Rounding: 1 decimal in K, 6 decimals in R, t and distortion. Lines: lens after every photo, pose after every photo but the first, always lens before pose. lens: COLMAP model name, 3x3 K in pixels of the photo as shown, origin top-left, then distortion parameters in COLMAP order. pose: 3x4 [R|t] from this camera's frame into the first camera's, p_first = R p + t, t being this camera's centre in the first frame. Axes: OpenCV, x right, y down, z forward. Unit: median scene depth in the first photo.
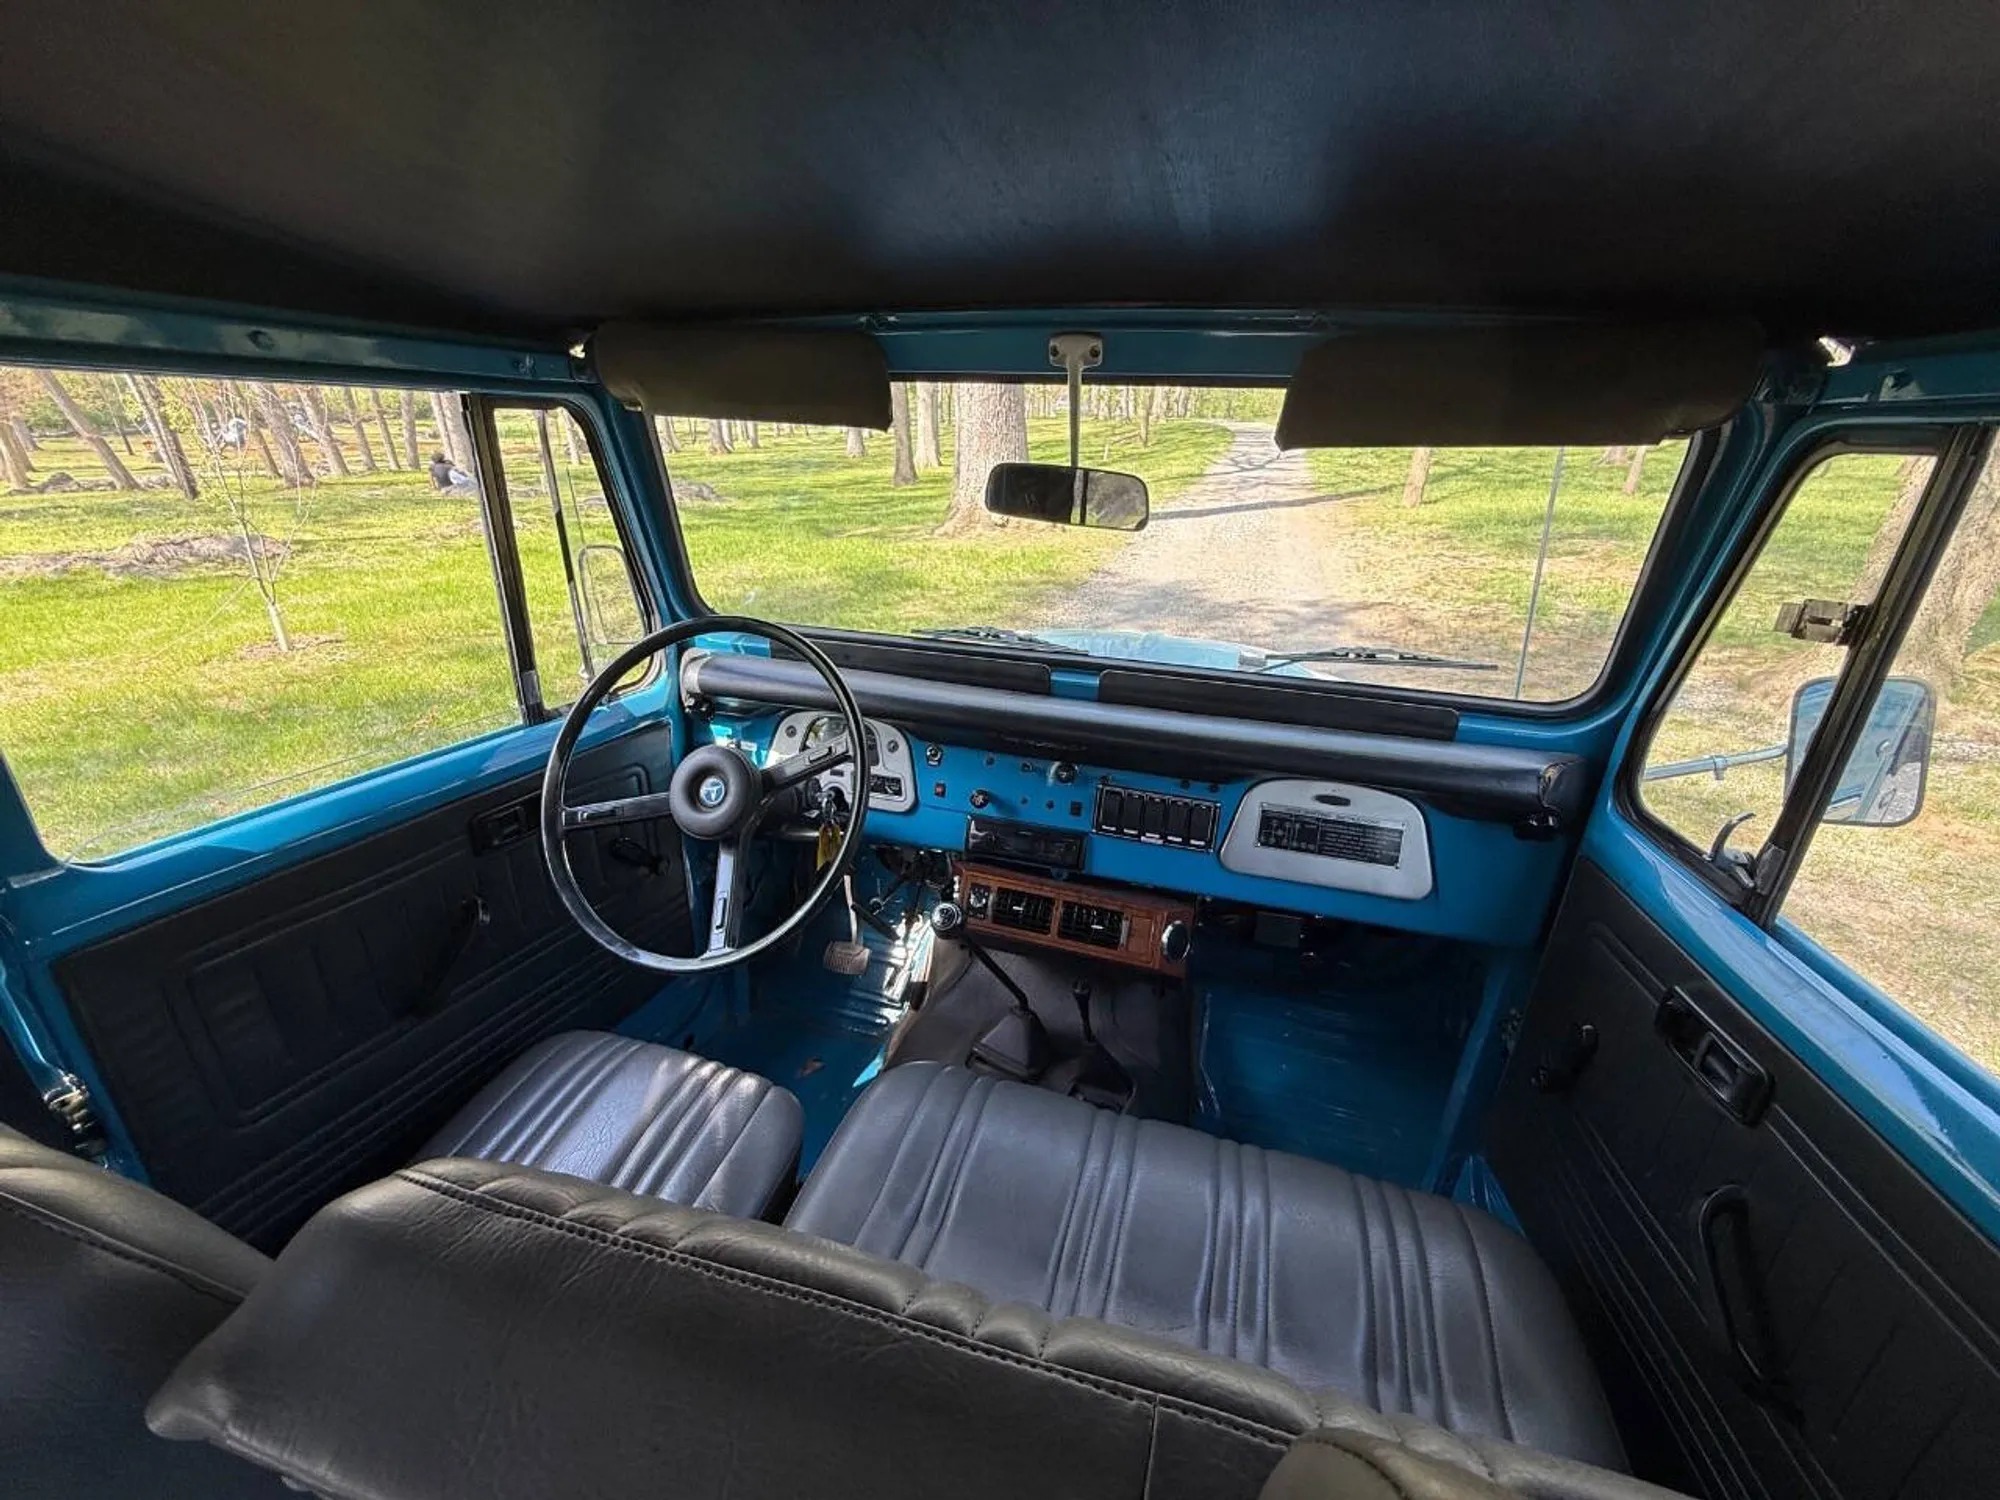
lens RADIAL K [[805.0, 0, 992.7], [0, 805.0, 749.1], [0, 0, 1]] dist [0.000535, 0.000042]
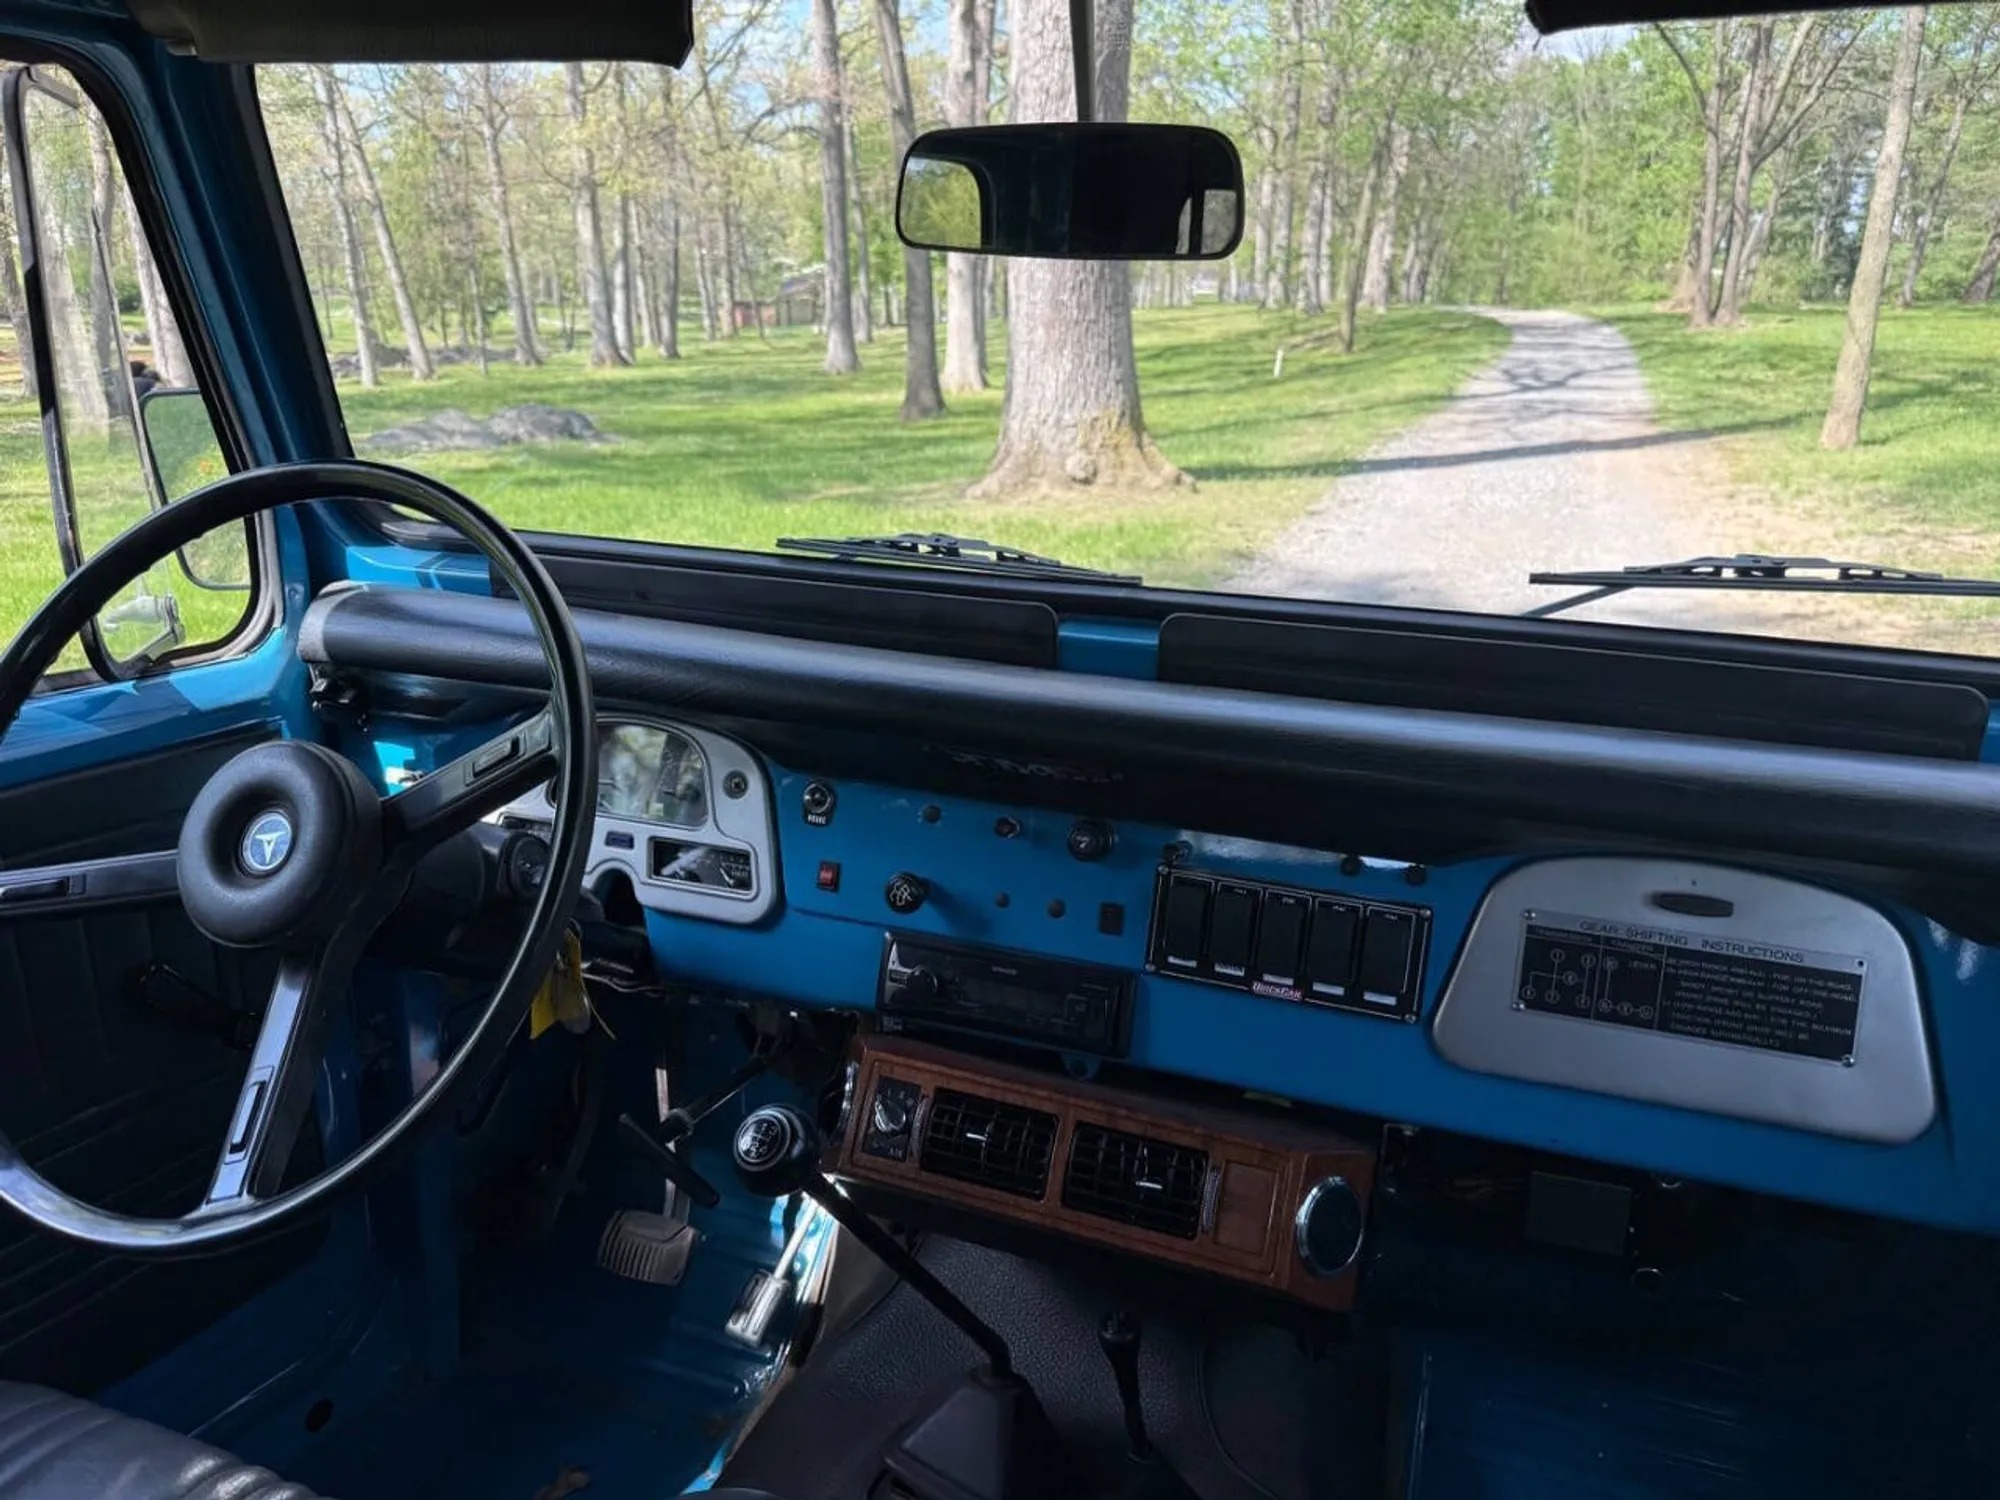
lens RADIAL K [[1423.9, 0, 993.5], [0, 1423.9, 757.6], [0, 0, 1]] dist [0.098257, -0.172193]
pose [[0.998259, 0.015315, -0.056968, 0.079275], [-0.020308, 0.995903, -0.088122, 0.054485], [0.055385, 0.089126, 0.994479, 0.175952]]
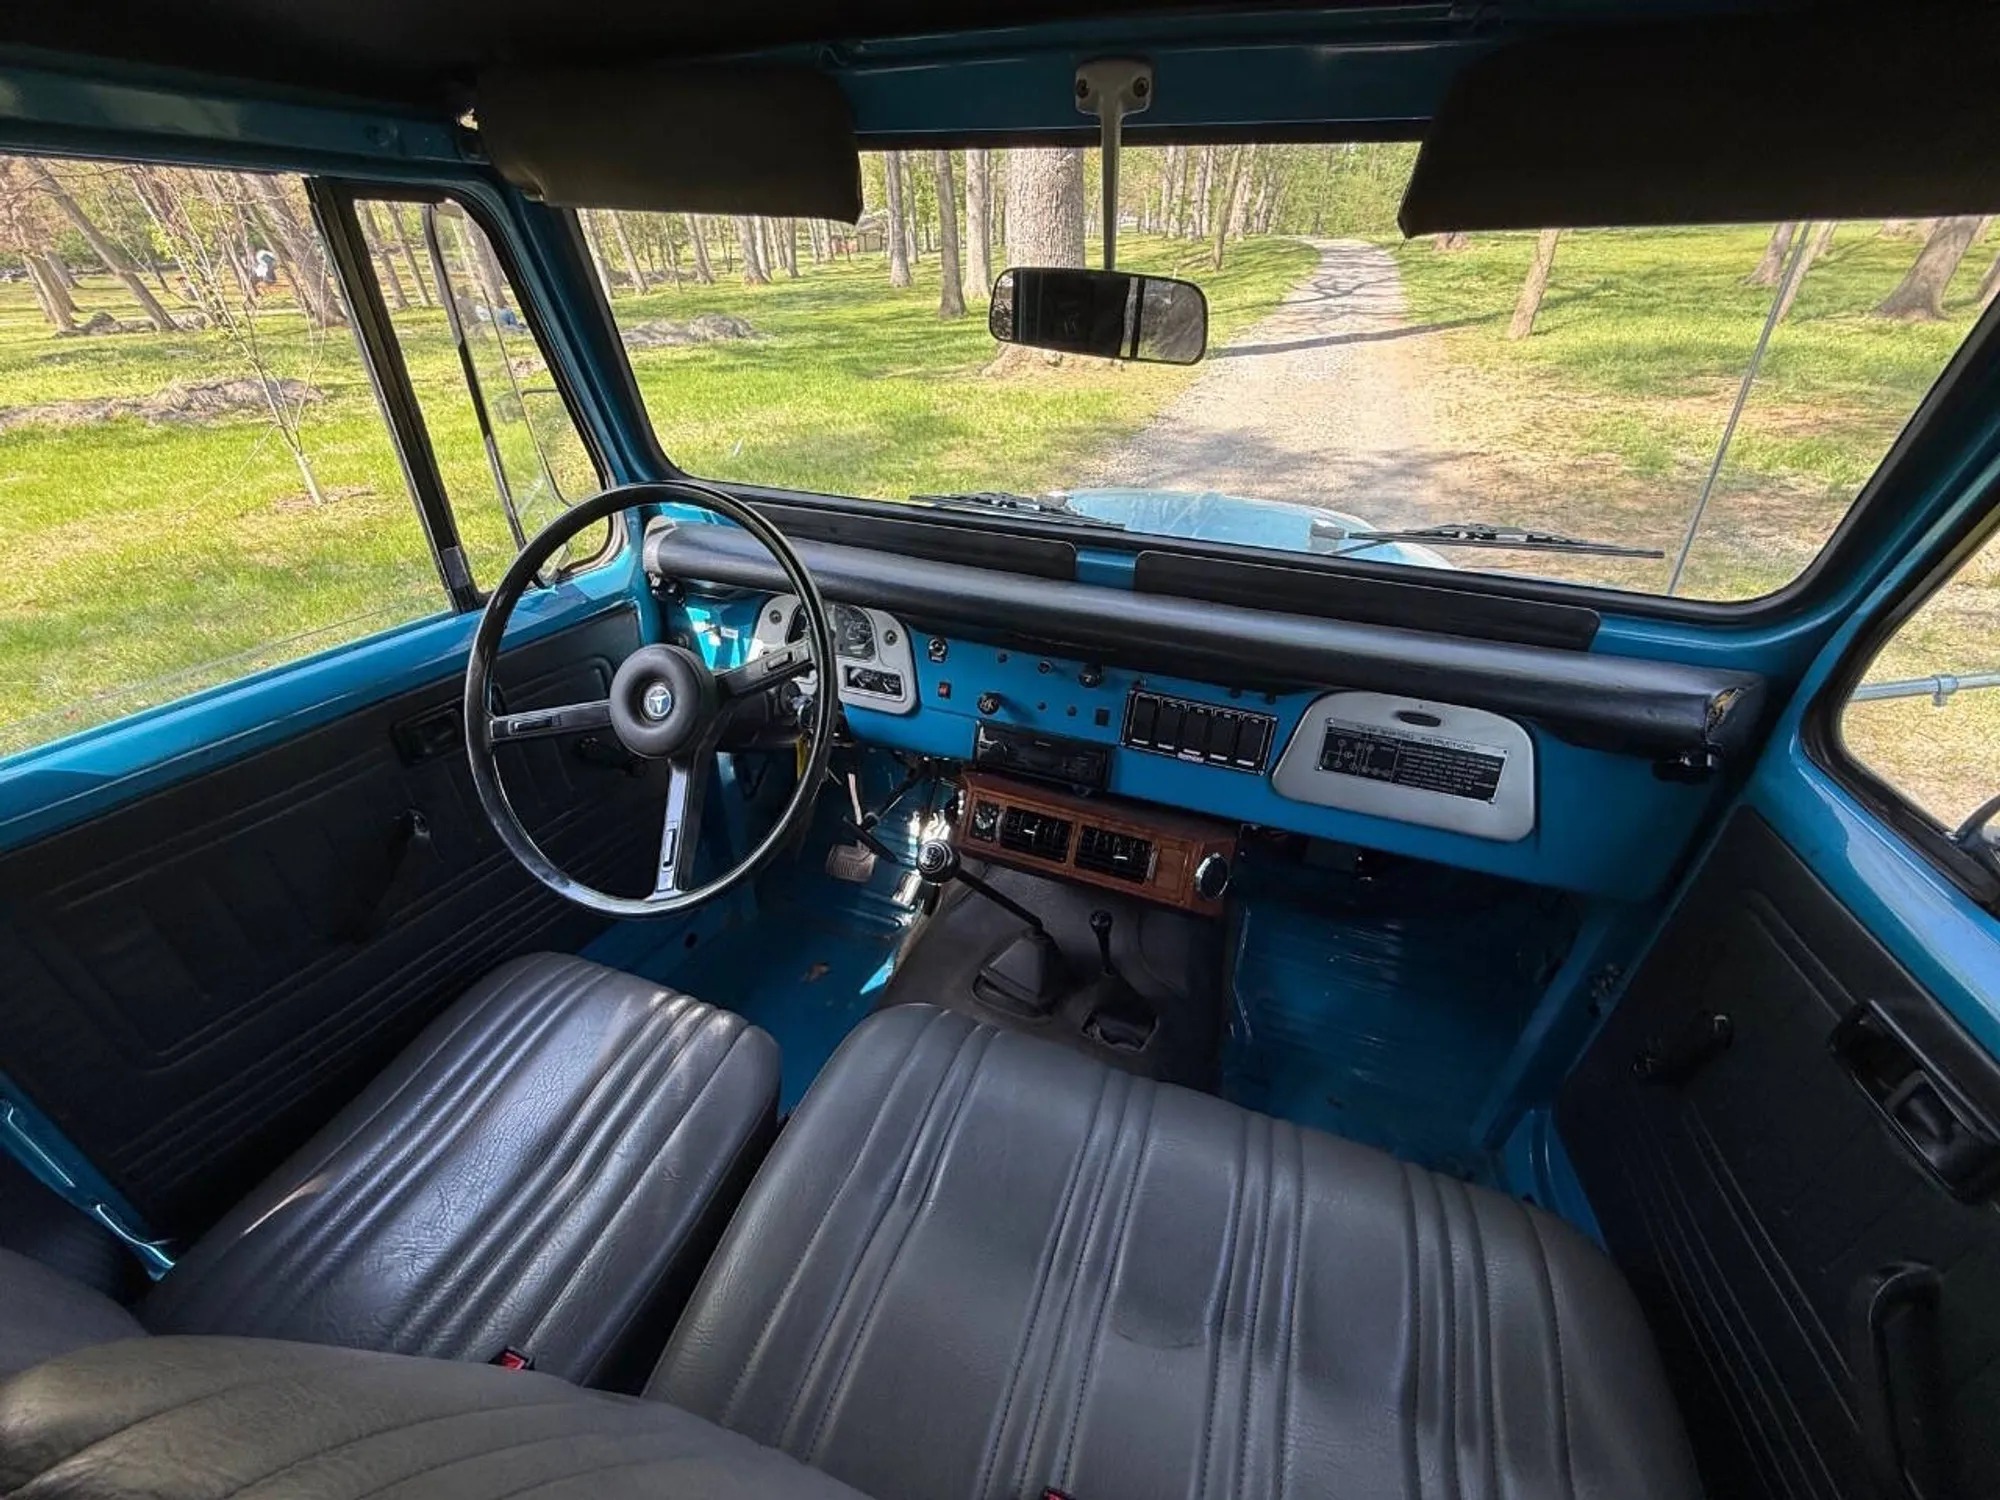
lens RADIAL K [[805.0, 0, 992.7], [0, 805.0, 749.1], [0, 0, 1]] dist [0.000535, 0.000042]
pose [[0.998082, 0.021776, -0.057951, 0.037680], [-0.011383, 0.984686, 0.173963, -0.038050], [0.060852, -0.172970, 0.983046, 0.153702]]
